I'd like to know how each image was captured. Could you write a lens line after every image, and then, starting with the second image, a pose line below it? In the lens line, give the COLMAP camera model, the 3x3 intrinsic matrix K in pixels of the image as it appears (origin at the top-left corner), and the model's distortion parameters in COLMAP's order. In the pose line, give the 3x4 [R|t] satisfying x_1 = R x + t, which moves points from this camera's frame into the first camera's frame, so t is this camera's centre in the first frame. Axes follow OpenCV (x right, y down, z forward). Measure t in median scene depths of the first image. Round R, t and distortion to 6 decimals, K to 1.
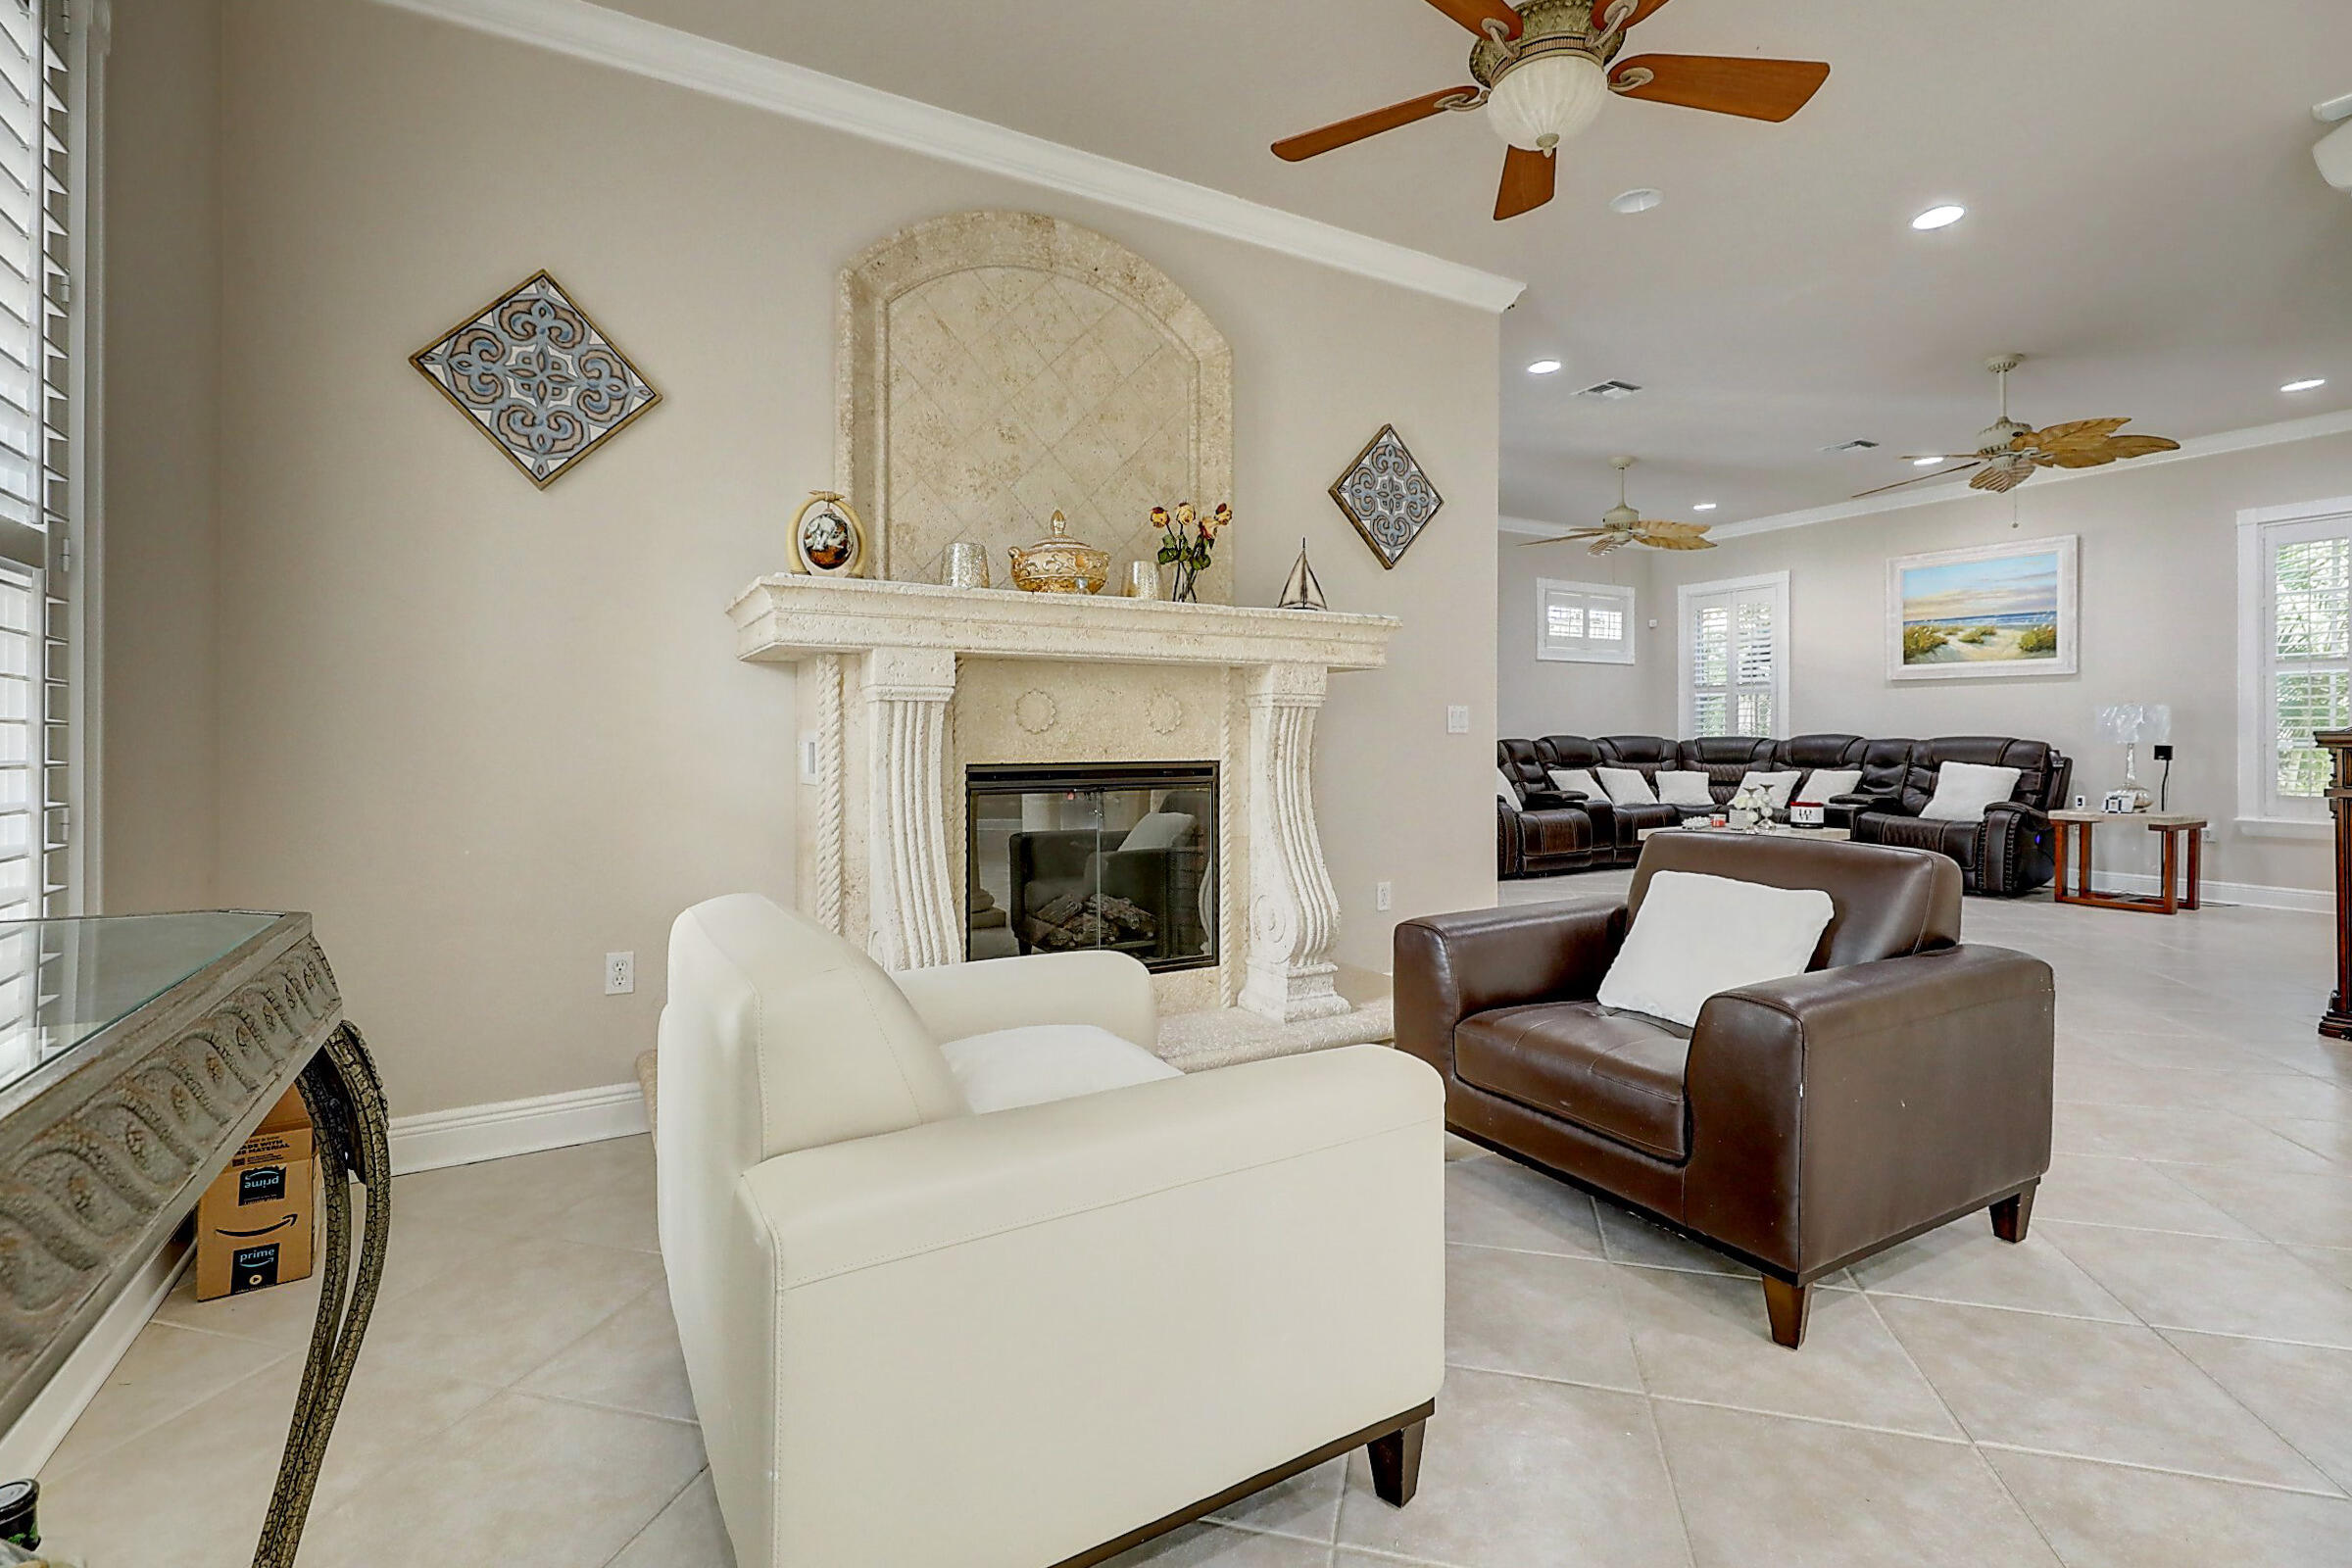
lens RADIAL K [[1068.3, 0, 1174.7], [0, 1068.3, 753.0], [0, 0, 1]] dist [-0.000732, 0.000047]
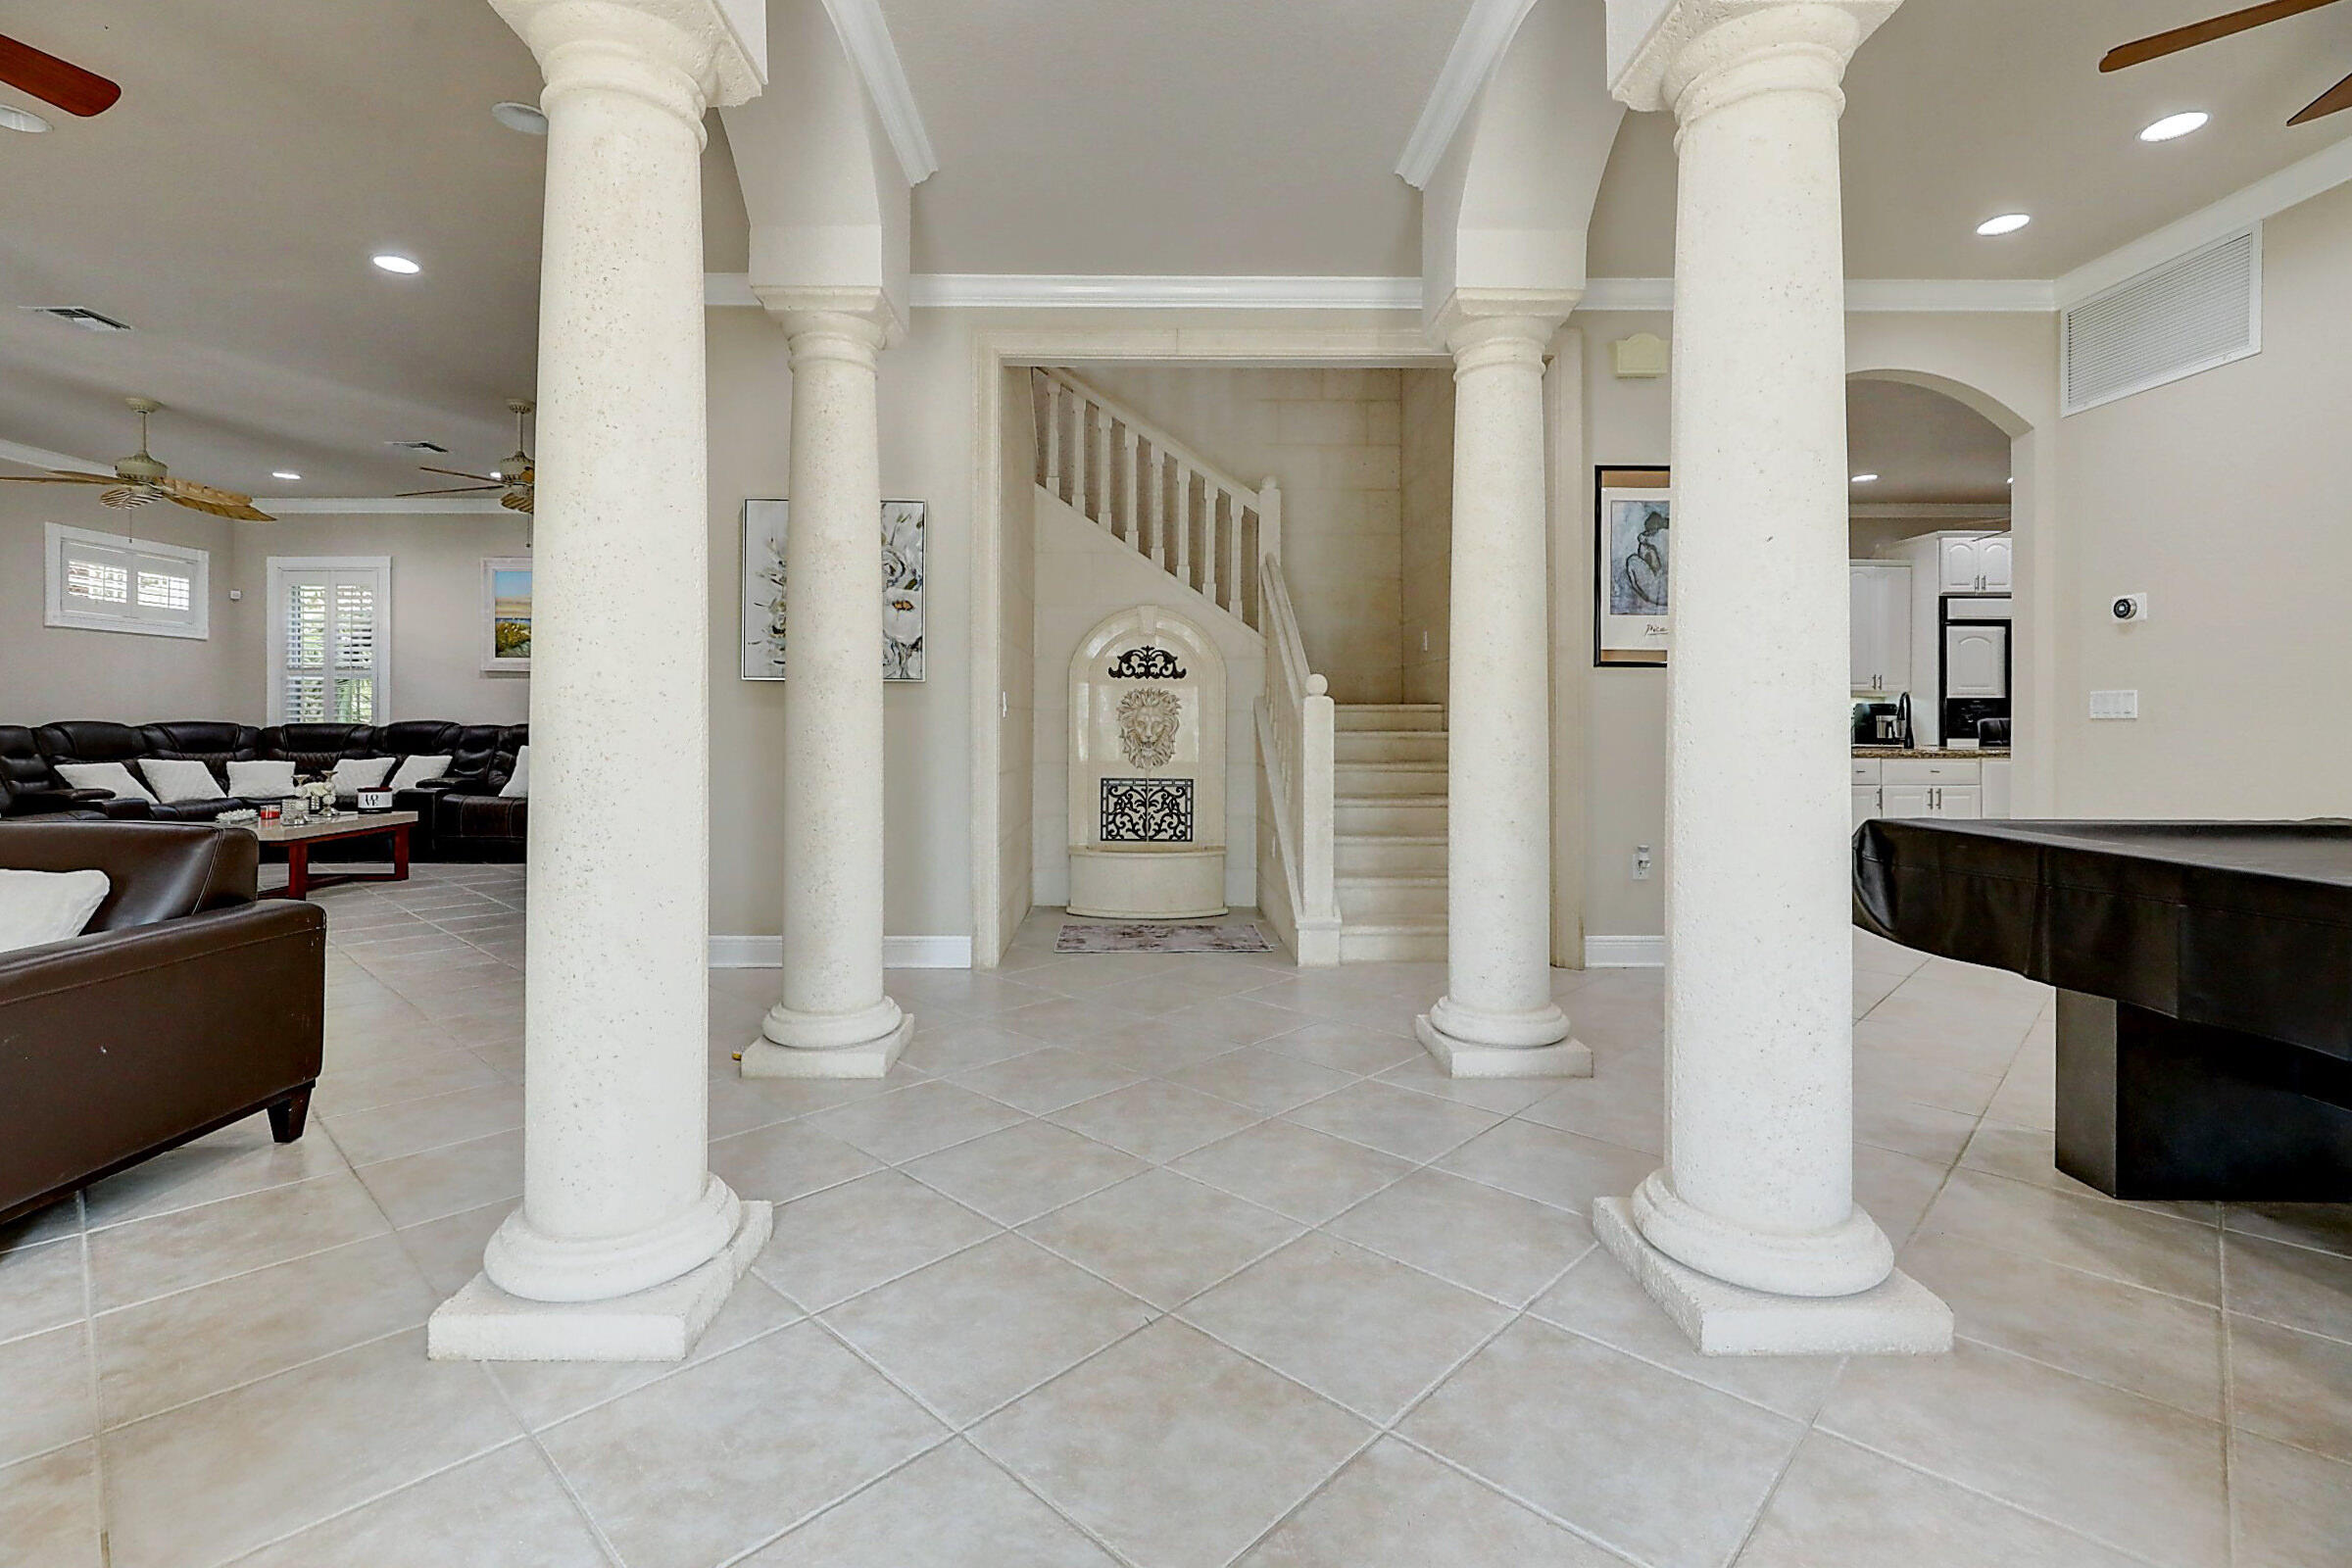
lens RADIAL K [[1073.3, 0, 1145.0], [0, 1073.3, 728.6], [0, 0, 1]] dist [-0.000726, -0.000395]
pose [[0.491345, -0.003230, 0.870959, 0.055055], [0.011864, 0.999925, -0.002985, 0.001632], [-0.870884, 0.011800, 0.491346, -0.118143]]
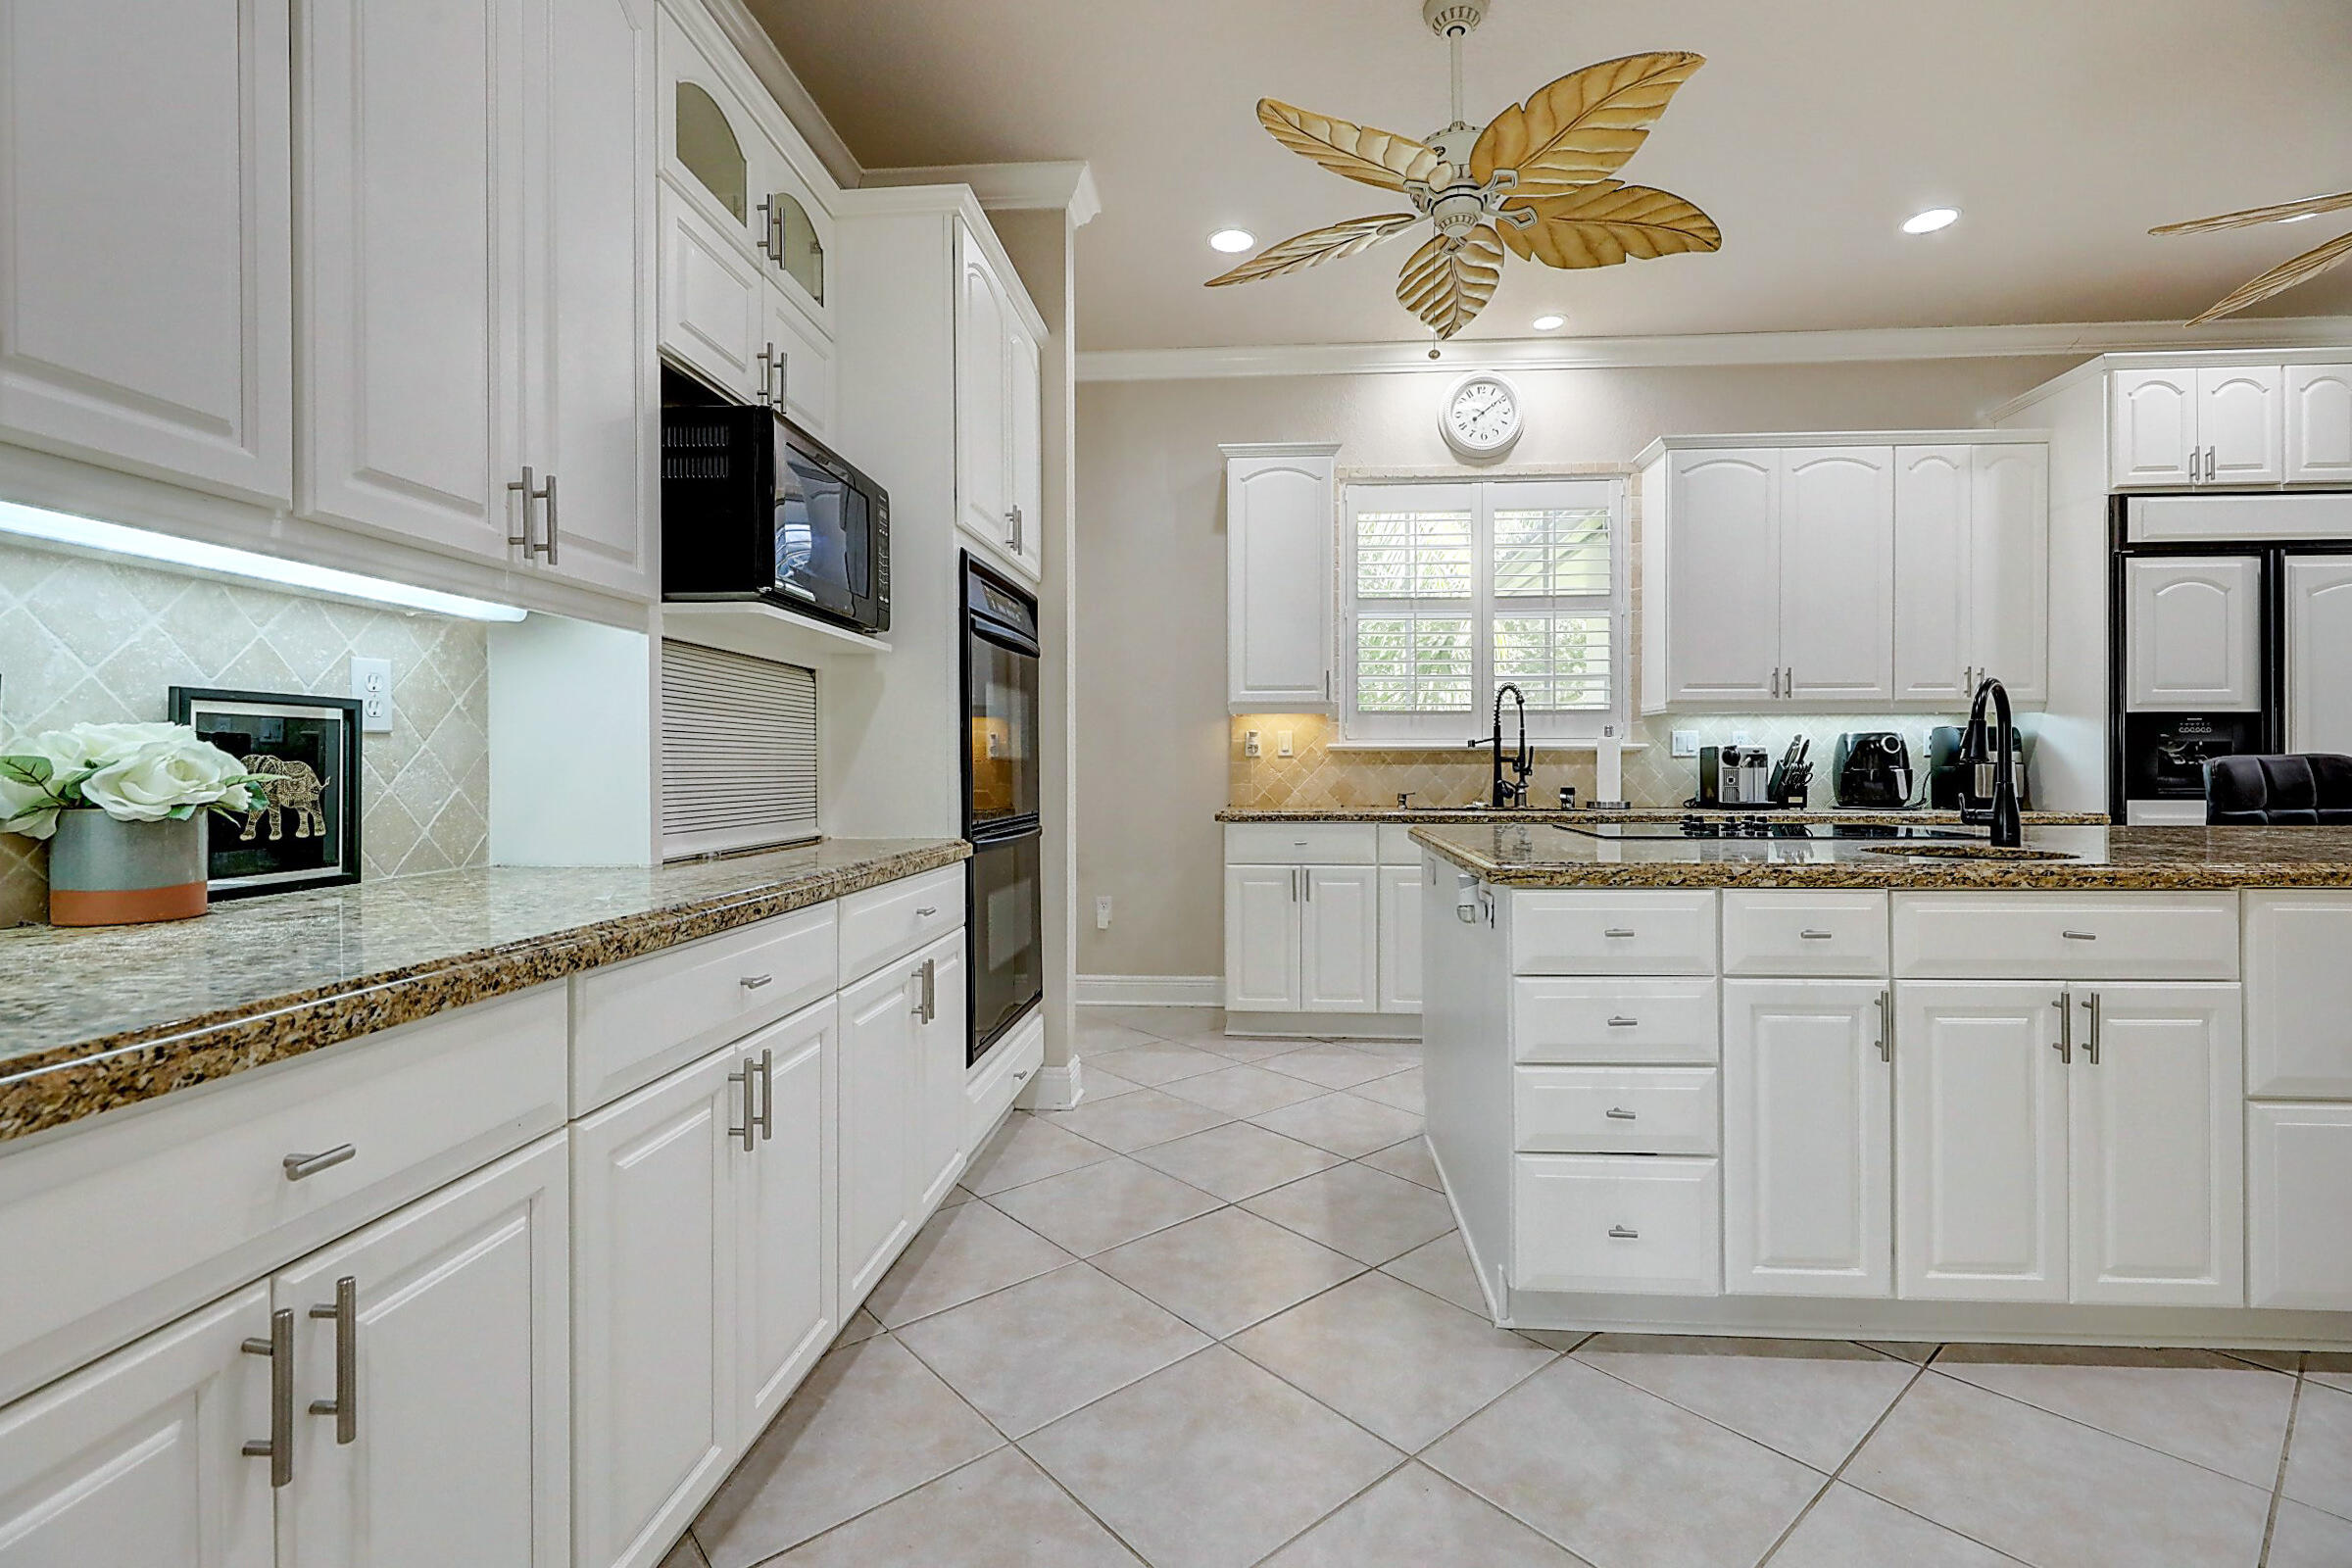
lens RADIAL K [[1066.7, 0, 1198.6], [0, 1066.7, 771.4], [0, 0, 1]] dist [-0.001606, -0.000220]
pose [[0.557509, -0.006850, 0.830143, 0.317919], [0.014494, 0.999894, -0.001483, 0.000689], [-0.830044, 0.012859, 0.557549, -0.152822]]
